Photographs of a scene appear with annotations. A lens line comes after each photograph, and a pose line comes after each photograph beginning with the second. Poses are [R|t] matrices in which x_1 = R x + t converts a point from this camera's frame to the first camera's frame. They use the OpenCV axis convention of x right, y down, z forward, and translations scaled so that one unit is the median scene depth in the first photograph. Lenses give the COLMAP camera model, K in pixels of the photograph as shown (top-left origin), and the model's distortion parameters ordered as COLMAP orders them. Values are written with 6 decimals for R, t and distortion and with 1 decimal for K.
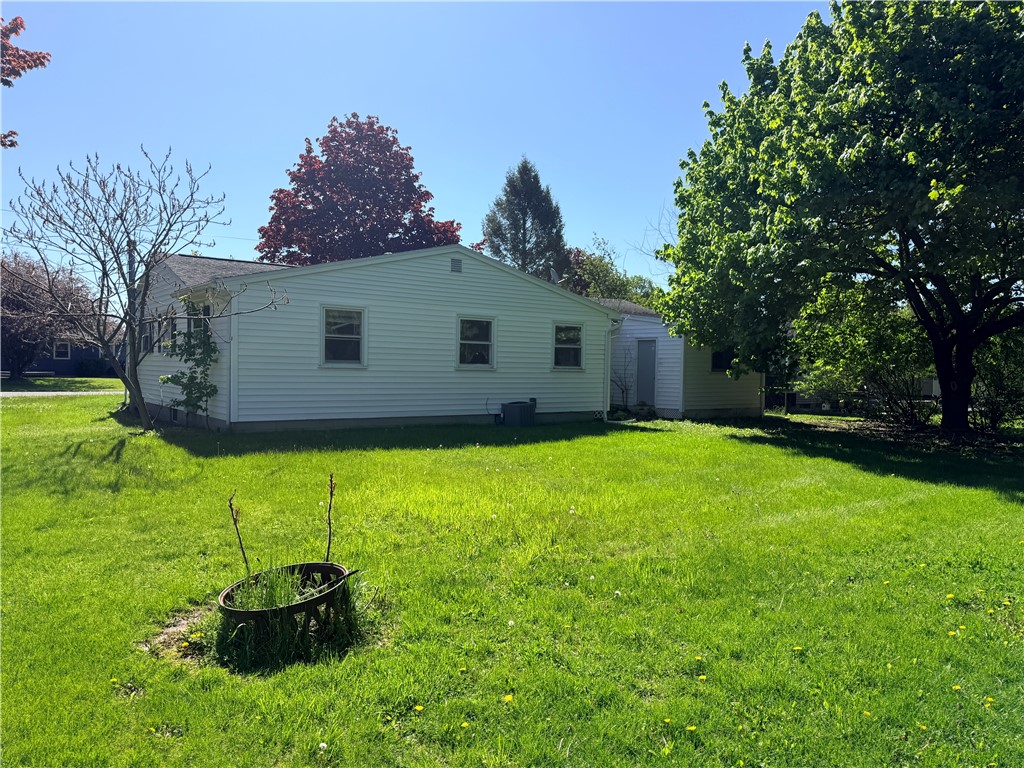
lens RADIAL K [[755.4, 0, 512.0], [0, 755.4, 384.0], [0, 0, 1]] dist [0.018247, -0.003582]
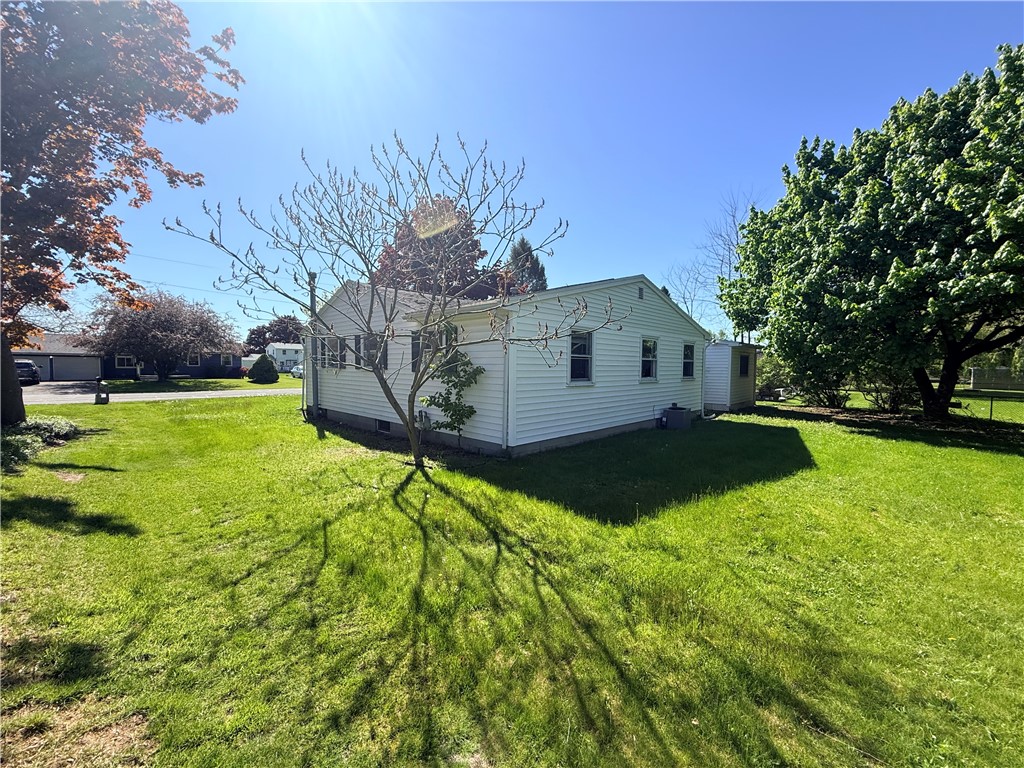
lens RADIAL K [[406.2, 0, 512.0], [0, 406.2, 384.0], [0, 0, 1]] dist [-0.002703, 0.000389]
pose [[0.985851, -0.017976, 0.166655, -0.336609], [0.013498, 0.999518, 0.027967, -0.033174], [-0.167077, -0.025322, 0.985619, 0.360581]]
